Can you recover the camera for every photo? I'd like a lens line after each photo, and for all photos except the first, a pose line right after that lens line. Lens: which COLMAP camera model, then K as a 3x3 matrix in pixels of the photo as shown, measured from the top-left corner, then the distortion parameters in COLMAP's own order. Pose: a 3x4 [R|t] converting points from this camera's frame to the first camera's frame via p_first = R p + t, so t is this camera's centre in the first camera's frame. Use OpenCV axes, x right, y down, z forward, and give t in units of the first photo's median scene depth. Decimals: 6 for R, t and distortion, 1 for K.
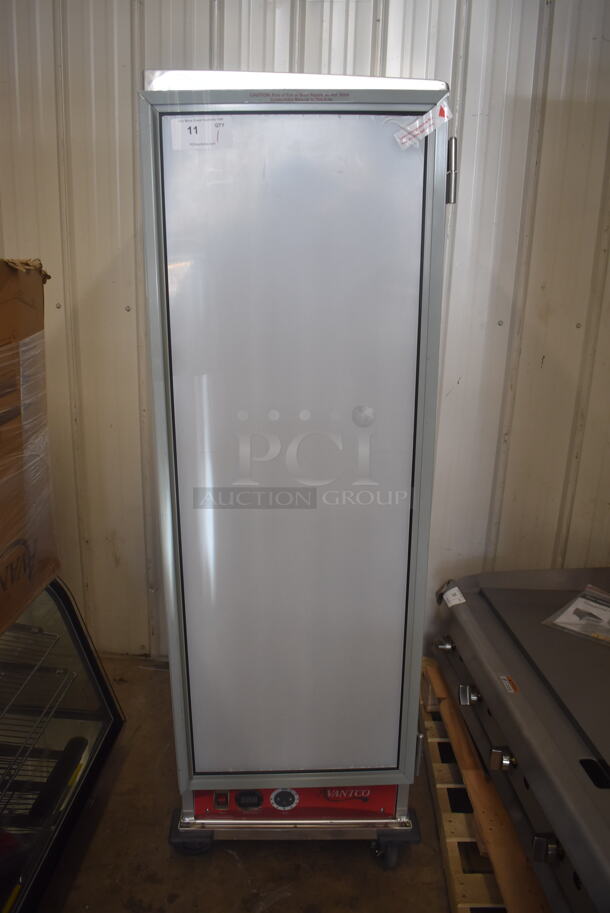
lens RADIAL K [[718.7, 0, 305.0], [0, 718.7, 456.5], [0, 0, 1]] dist [-0.094343, 0.005427]
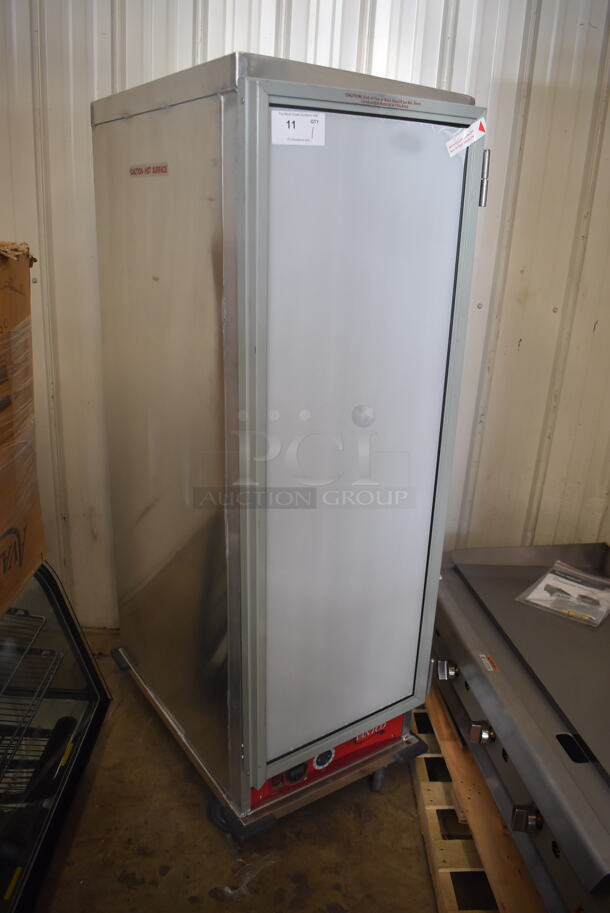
lens RADIAL K [[718.7, 0, 305.0], [0, 718.7, 456.5], [0, 0, 1]] dist [-0.094343, 0.005427]
pose [[0.998043, 0.003307, 0.062450, -0.043382], [-0.007027, 0.998208, 0.059432, -0.037917], [-0.062142, -0.059755, 0.996277, -0.010182]]
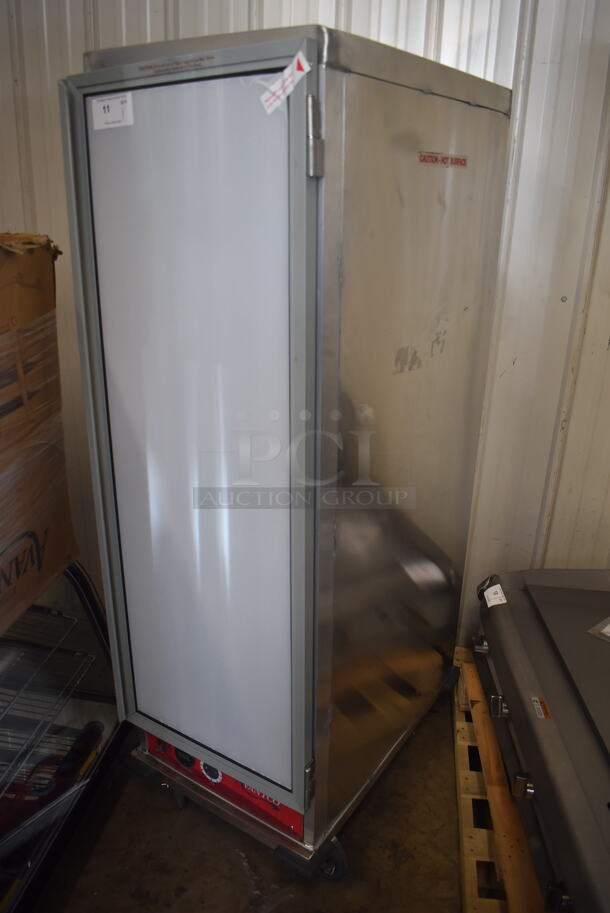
lens RADIAL K [[718.7, 0, 305.0], [0, 718.7, 456.5], [0, 0, 1]] dist [-0.094343, 0.005427]
pose [[0.994140, 0.038763, -0.100908, 0.056170], [-0.030312, 0.996007, 0.083969, -0.064455], [0.103760, -0.080419, 0.991346, 0.074869]]
